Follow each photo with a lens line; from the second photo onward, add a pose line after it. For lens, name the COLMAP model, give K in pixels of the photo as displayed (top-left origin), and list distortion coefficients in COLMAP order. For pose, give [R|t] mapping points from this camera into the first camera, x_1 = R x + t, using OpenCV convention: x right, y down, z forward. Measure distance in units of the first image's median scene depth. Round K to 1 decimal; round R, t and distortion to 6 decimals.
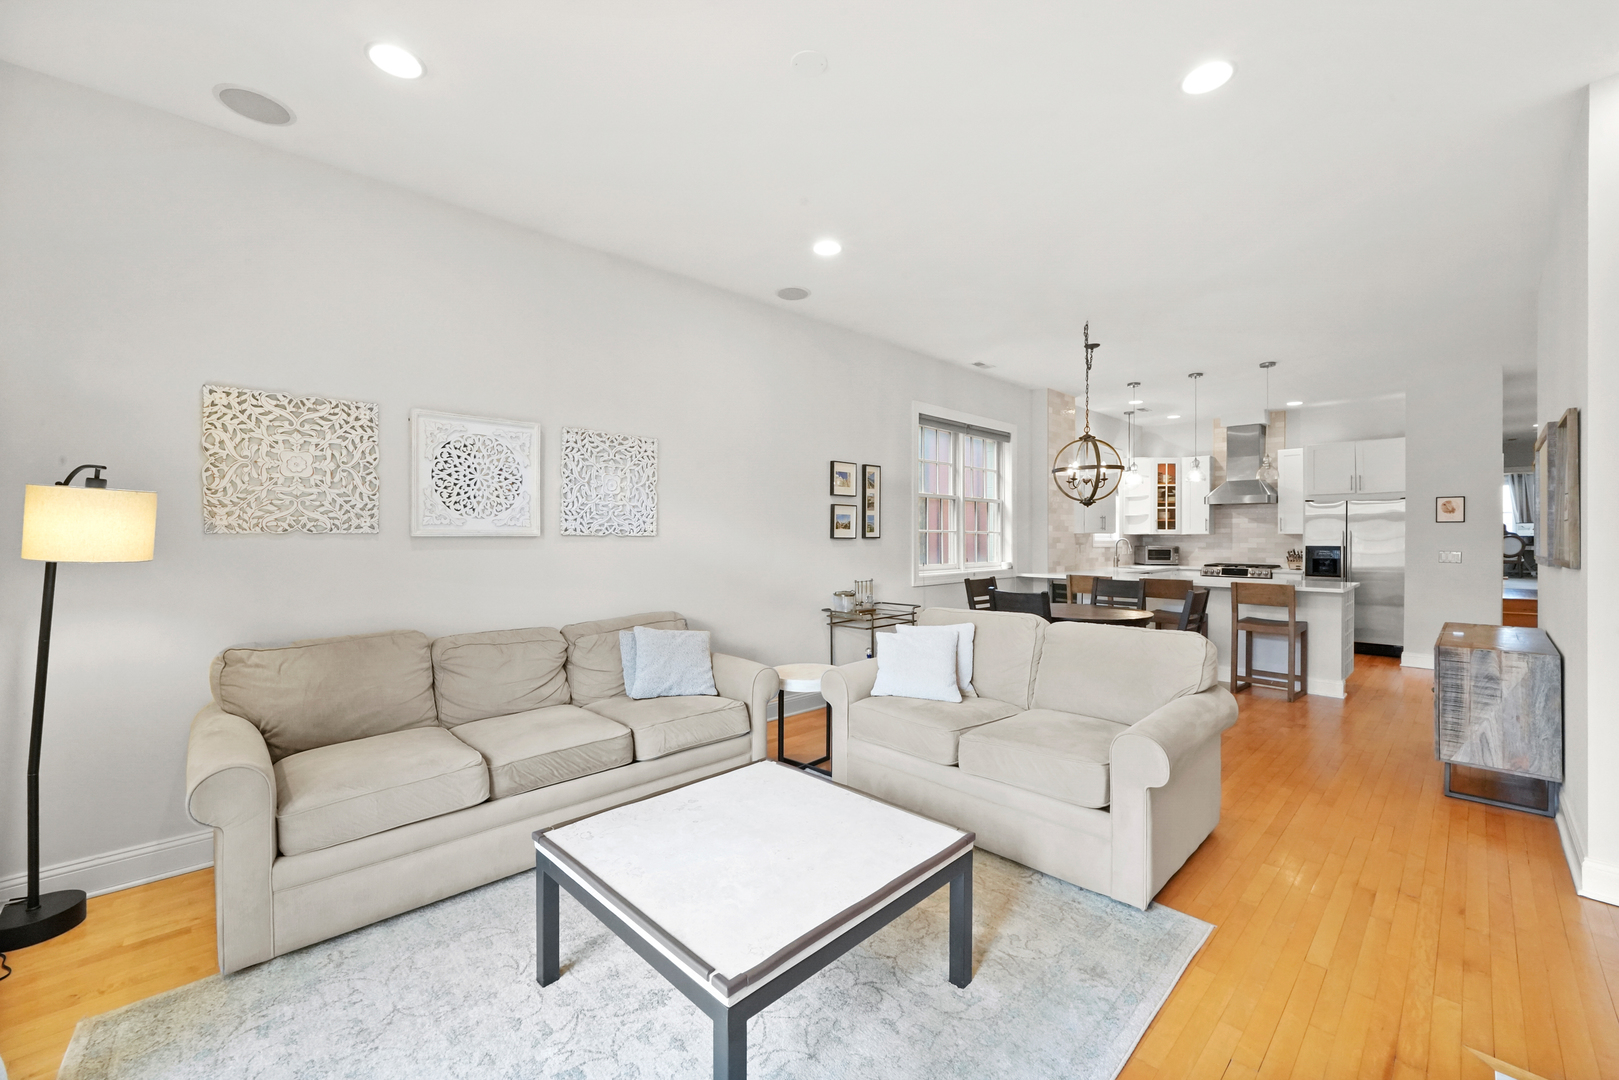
lens RADIAL K [[655.7, 0, 804.1], [0, 655.7, 535.4], [0, 0, 1]] dist [-0.006611, 0.000523]
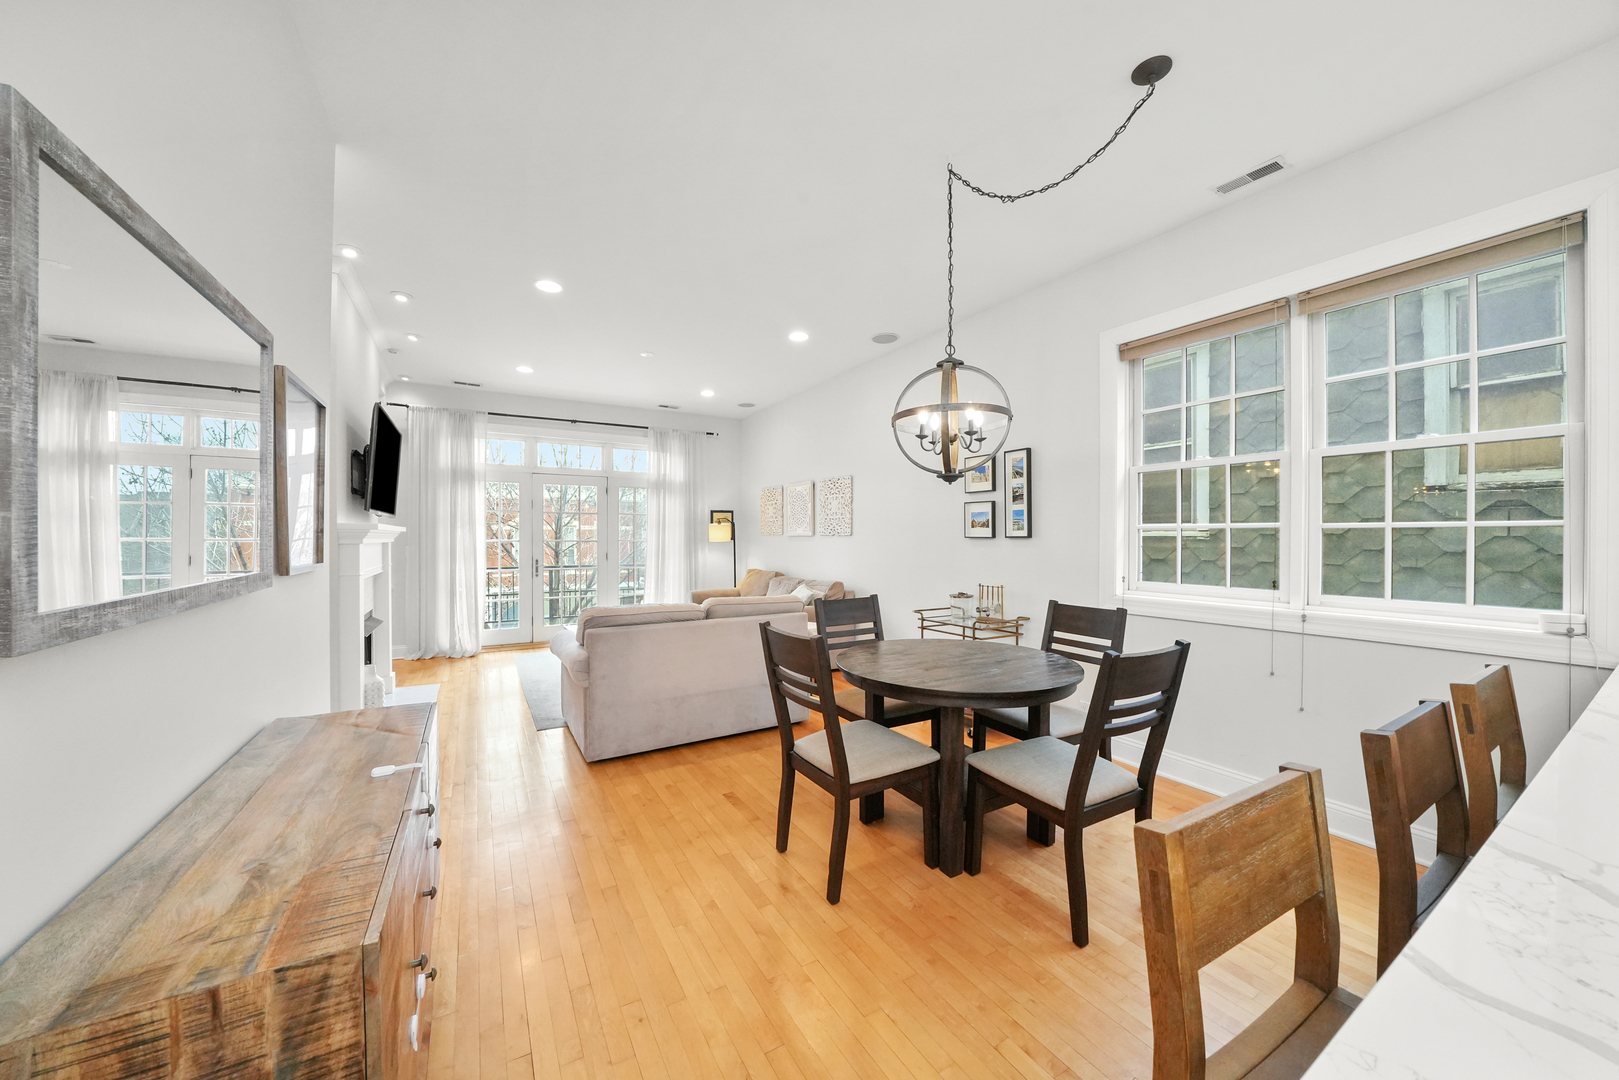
lens RADIAL K [[568.6, 0, 794.8], [0, 568.6, 540.1], [0, 0, 1]] dist [-0.015692, 0.002461]
pose [[-0.244327, 0.003126, -0.969688, 0.833526], [-0.002869, 0.999988, 0.003946, 0.004902], [0.969689, 0.003746, -0.244315, 0.873495]]
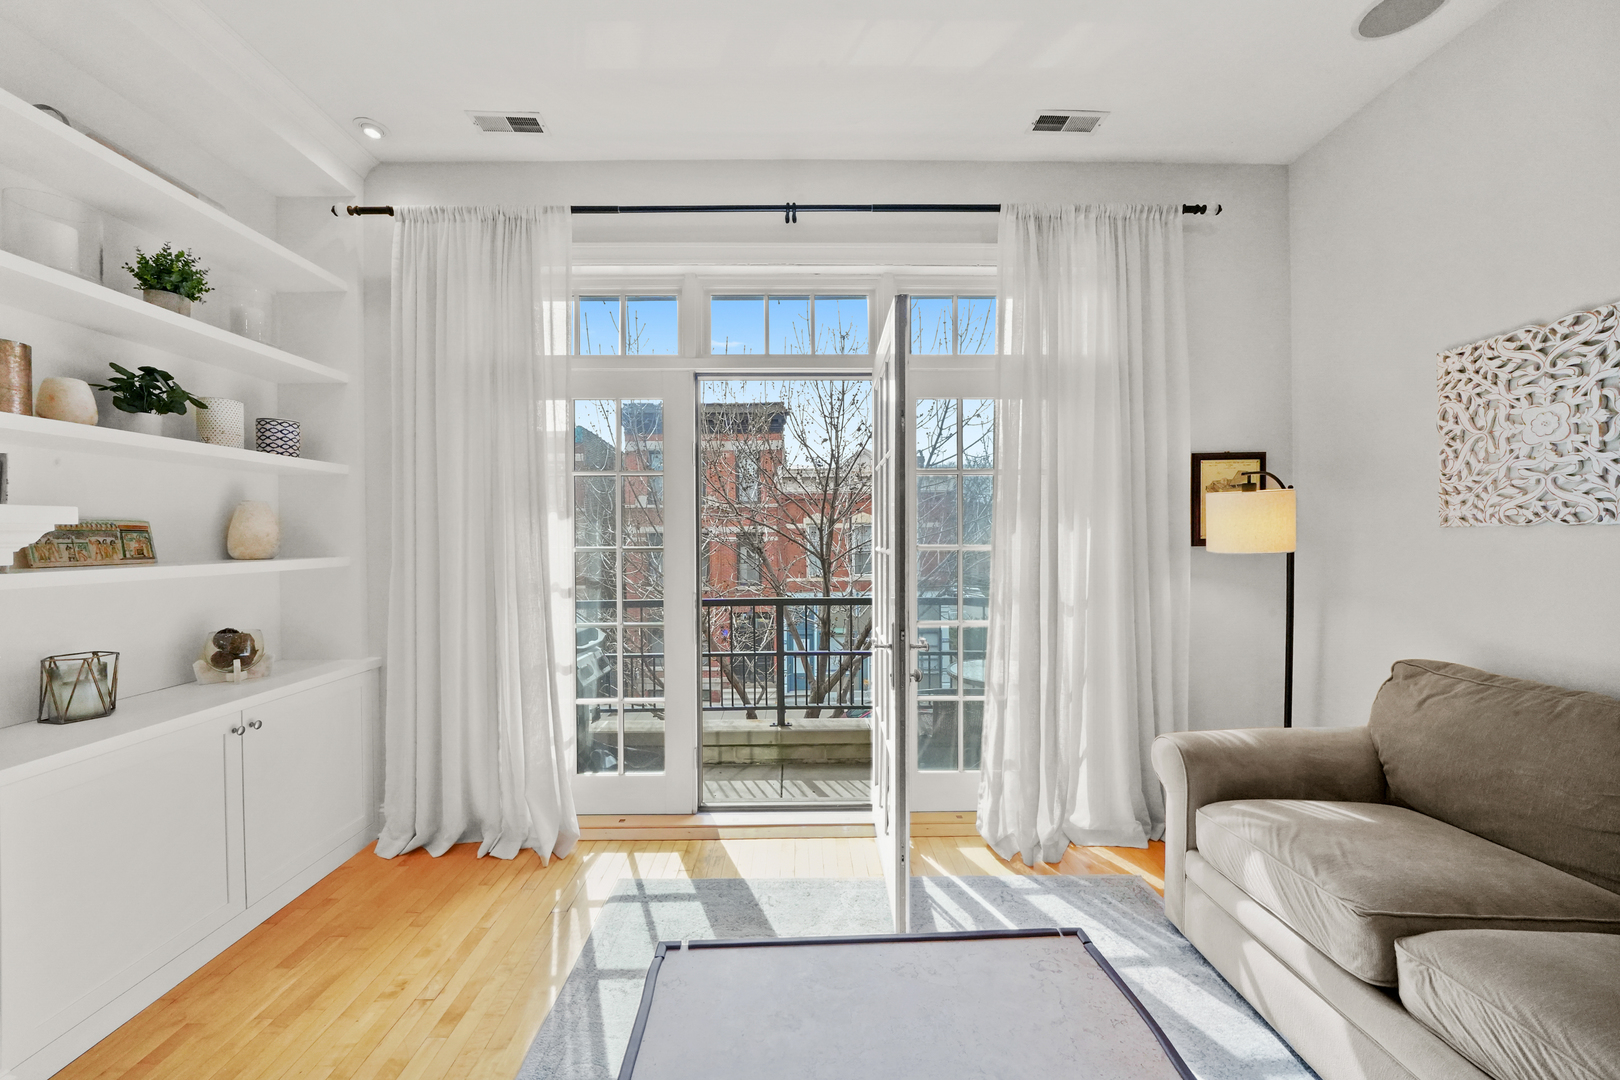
lens RADIAL K [[602.8, 0, 803.3], [0, 602.8, 540.6], [0, 0, 1]] dist [-0.005951, -0.000138]
pose [[-0.681620, 0.010964, -0.731625, 0.107696], [0.004057, 0.999929, 0.011206, 0.001295], [0.731695, 0.004670, -0.681616, 0.440188]]
